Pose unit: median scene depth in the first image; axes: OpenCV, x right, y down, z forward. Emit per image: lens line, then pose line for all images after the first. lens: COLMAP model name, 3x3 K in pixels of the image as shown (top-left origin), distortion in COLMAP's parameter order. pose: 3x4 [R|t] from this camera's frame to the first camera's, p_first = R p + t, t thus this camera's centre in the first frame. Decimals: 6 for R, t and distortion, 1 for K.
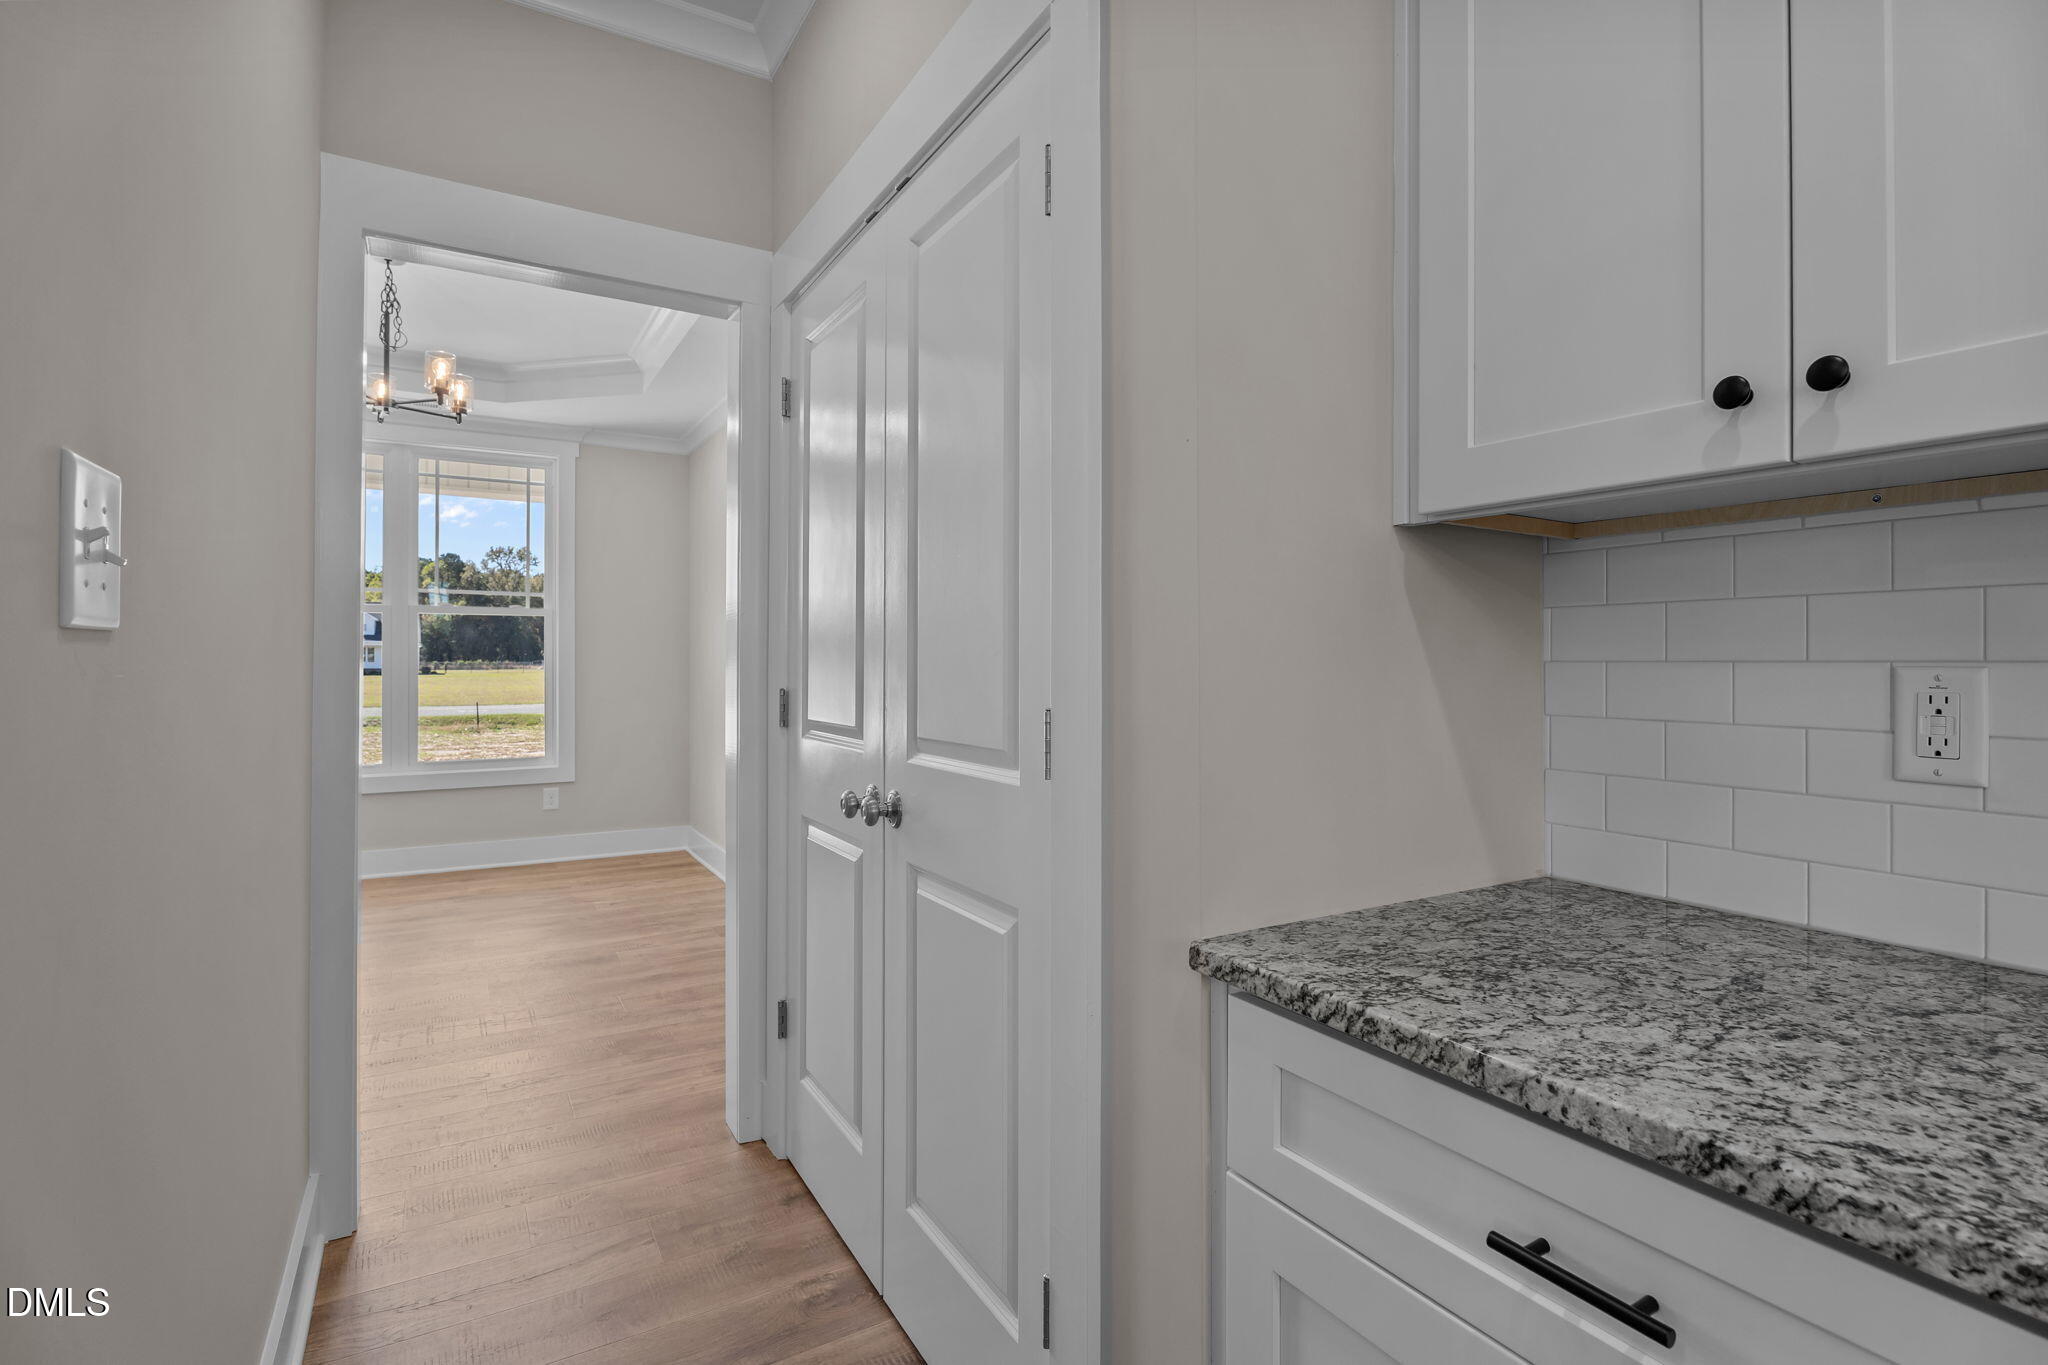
lens RADIAL K [[967.9, 0, 1024.0], [0, 967.9, 682.5], [0, 0, 1]] dist [-0.016558, -0.000098]
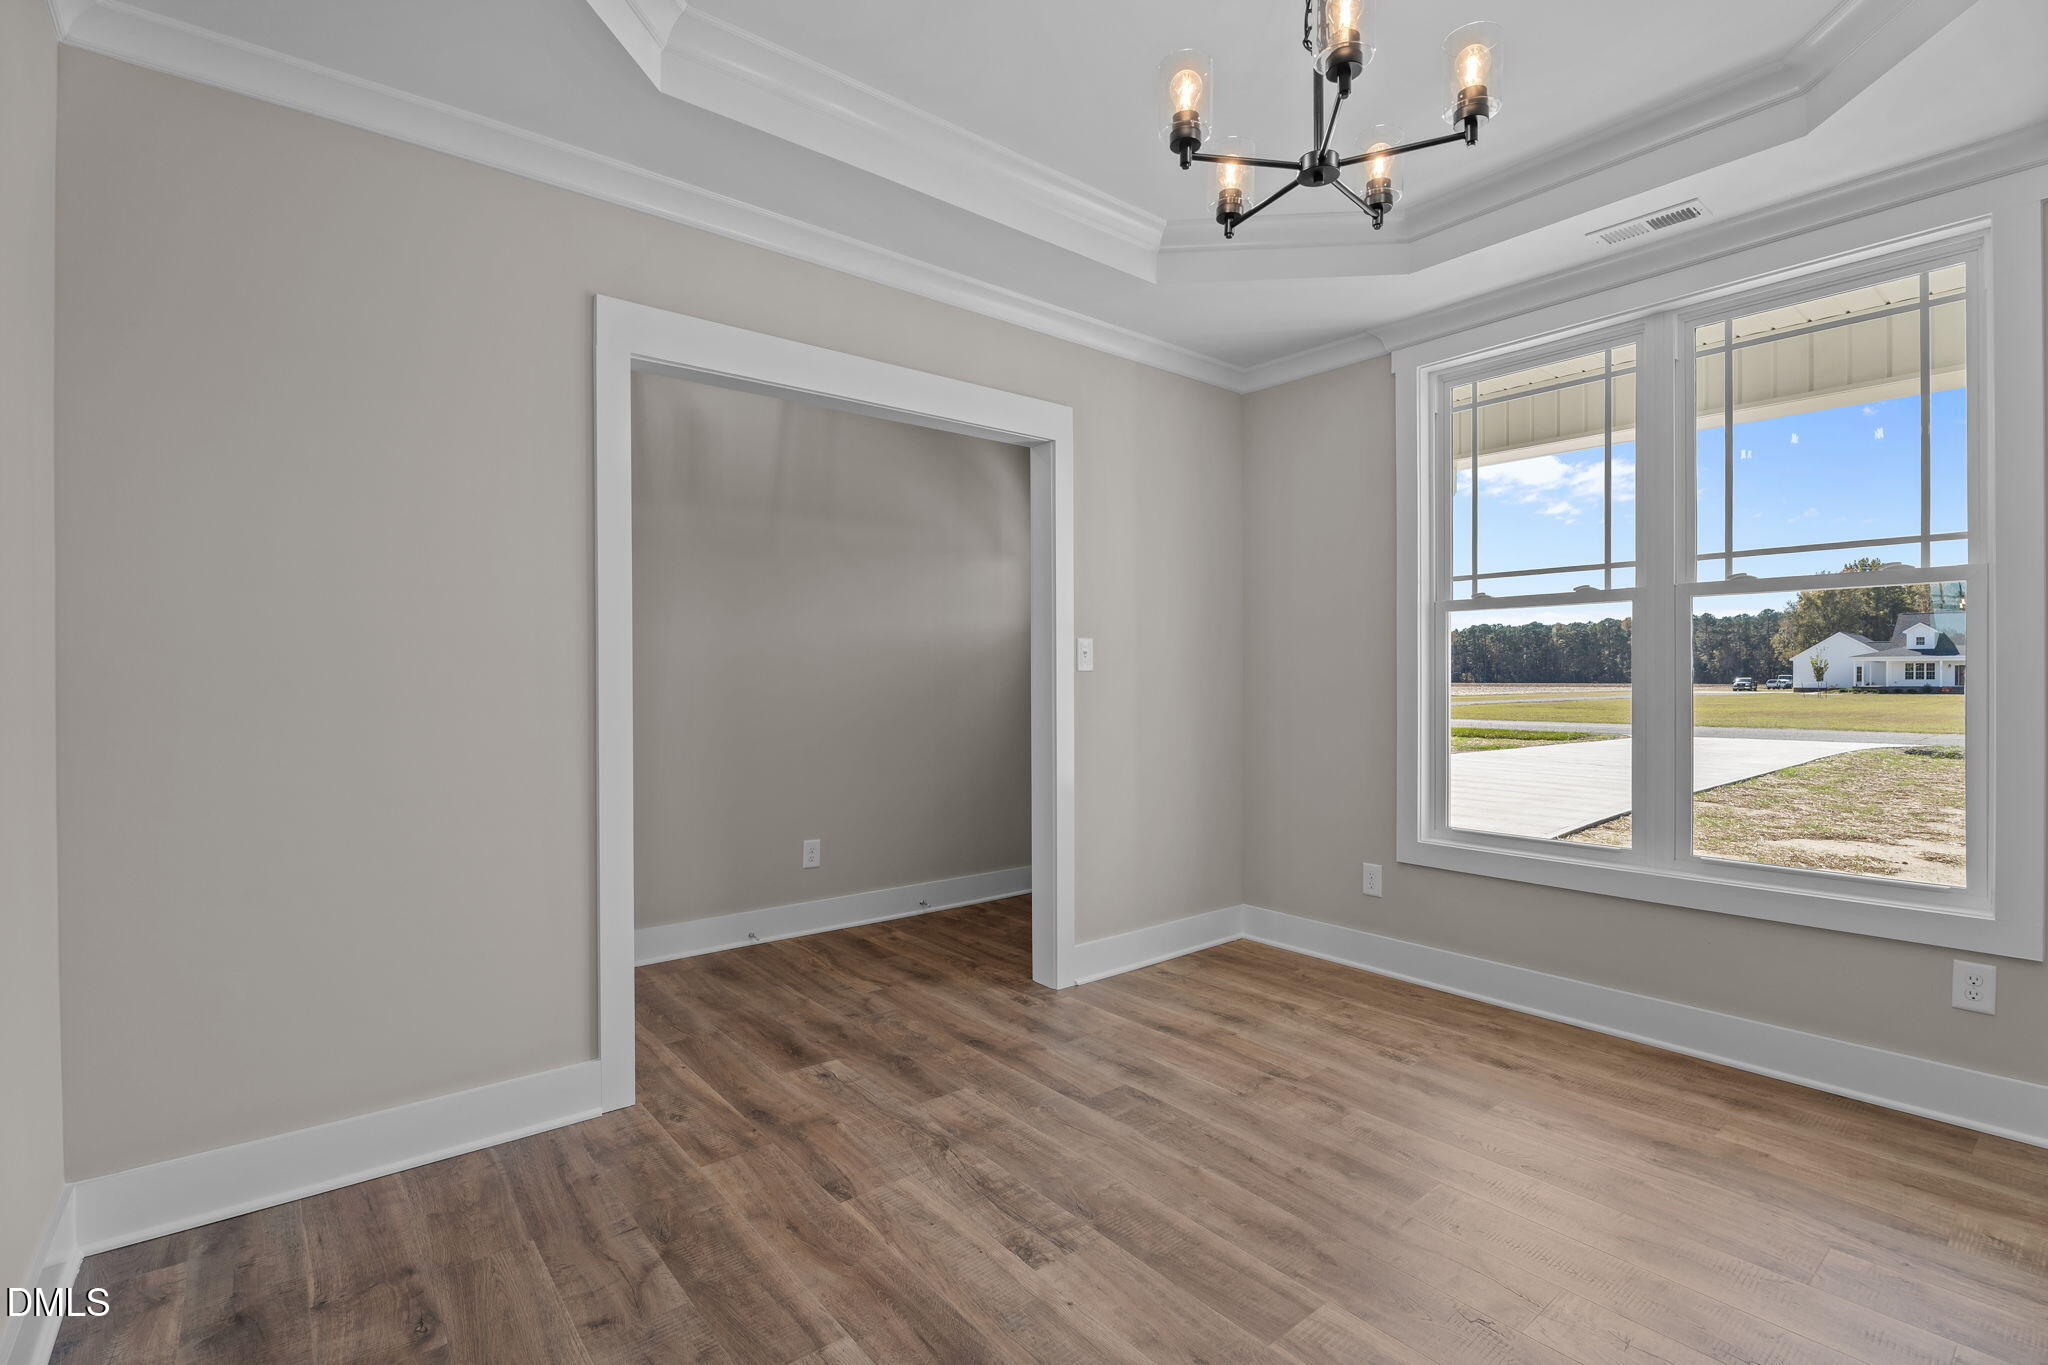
lens RADIAL K [[944.5, 0, 1024.0], [0, 944.5, 682.5], [0, 0, 1]] dist [-0.015293, 0.000277]
pose [[0.146744, -0.006654, -0.989152, -0.127298], [-0.013680, 0.999868, -0.008756, -0.010228], [0.989080, 0.014817, 0.146633, 0.493125]]
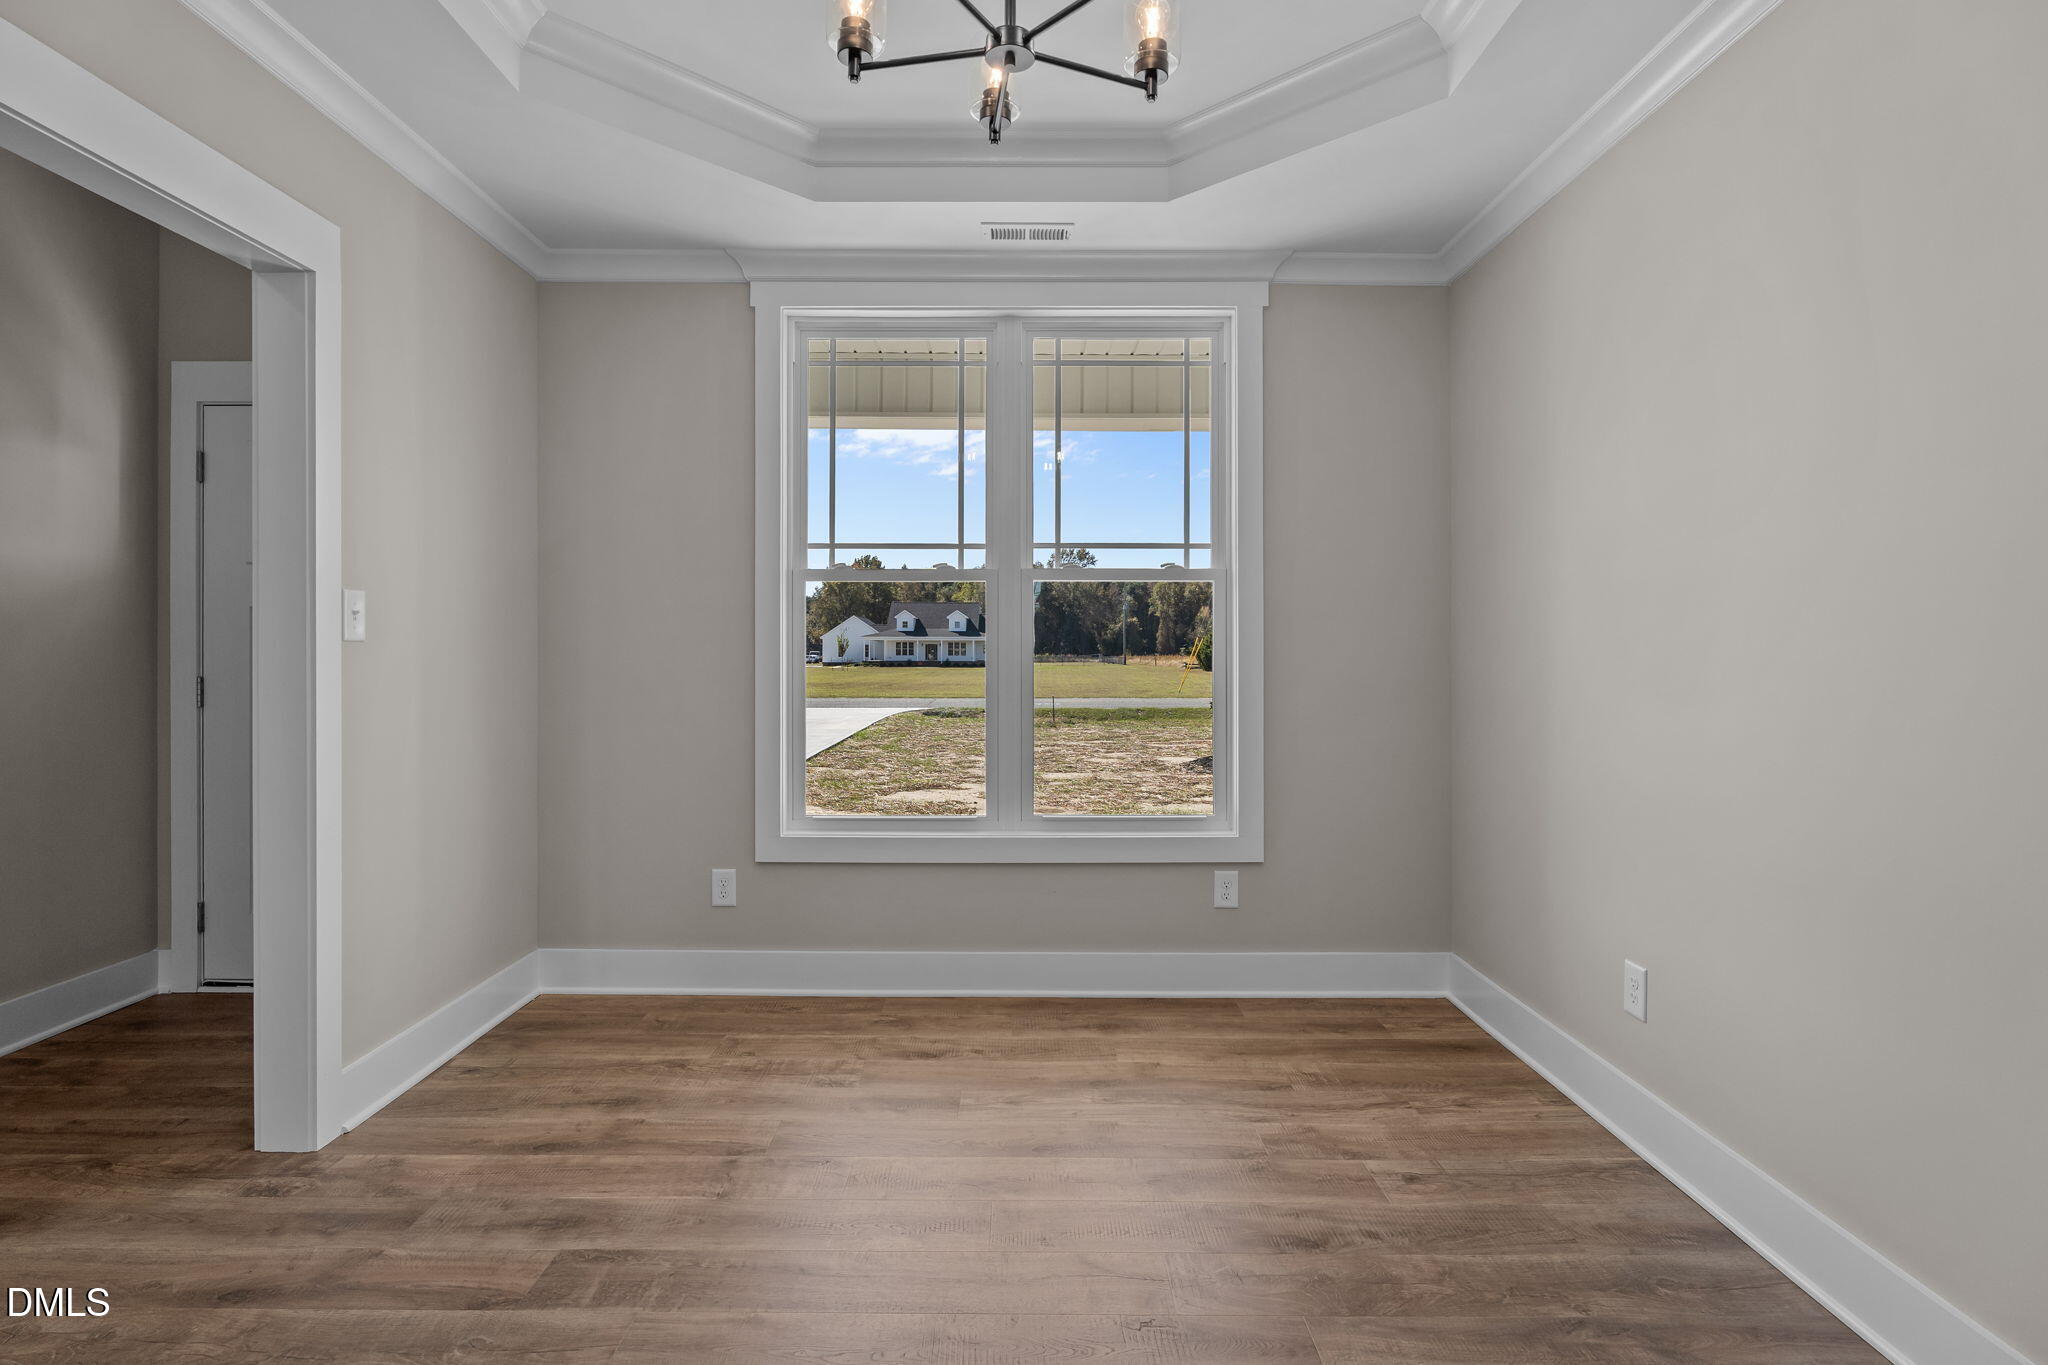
lens RADIAL K [[1024.0, 0, 1028.8], [0, 1024.0, 649.7], [0, 0, 1]] dist [-0.003568, -0.000080]
pose [[0.861423, -0.010631, -0.507777, -0.271734], [-0.001776, 0.999712, -0.023944, -0.009862], [0.507886, 0.021528, 0.861156, 0.392655]]
